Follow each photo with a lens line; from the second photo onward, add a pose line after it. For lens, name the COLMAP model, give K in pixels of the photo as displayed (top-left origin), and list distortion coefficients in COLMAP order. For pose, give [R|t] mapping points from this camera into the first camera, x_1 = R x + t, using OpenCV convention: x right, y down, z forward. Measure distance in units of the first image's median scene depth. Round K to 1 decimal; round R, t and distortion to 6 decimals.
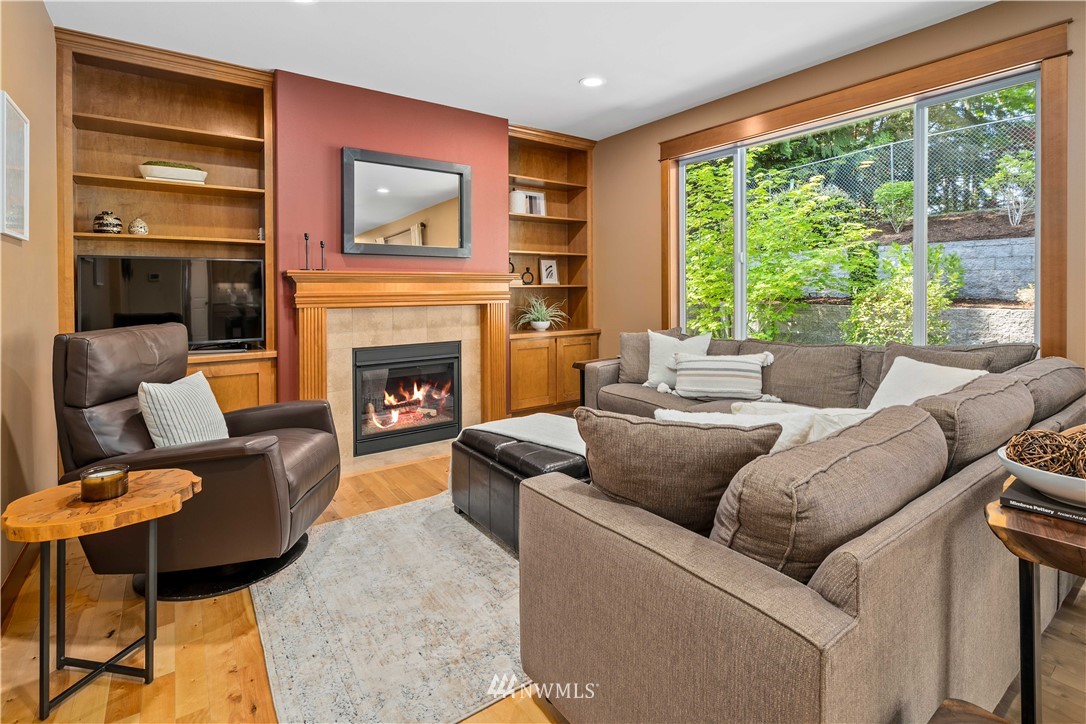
lens RADIAL K [[521.8, 0, 543.4], [0, 521.8, 289.6], [0, 0, 1]] dist [-0.000630, 0.000792]
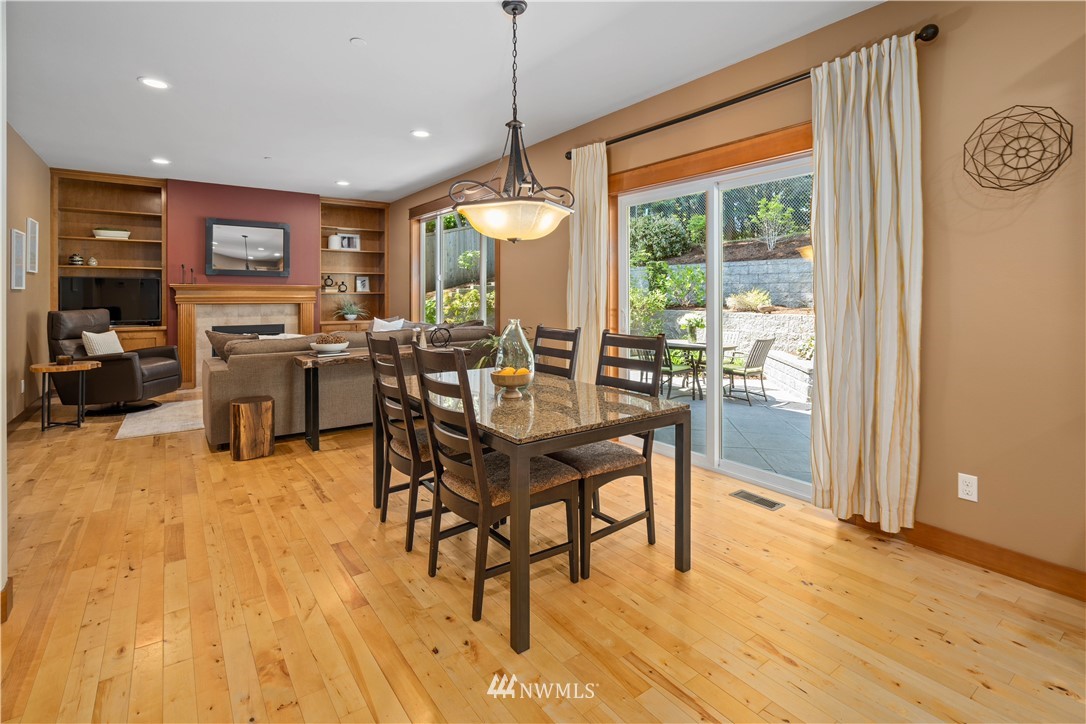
lens RADIAL K [[516.6, 0, 543.9], [0, 516.6, 295.2], [0, 0, 1]] dist [-0.000523, -0.000009]
pose [[0.999933, 0.006968, 0.009258, 0.838427], [-0.006949, 0.999974, -0.002013, -0.001535], [-0.009272, 0.001948, 0.999955, -0.885709]]
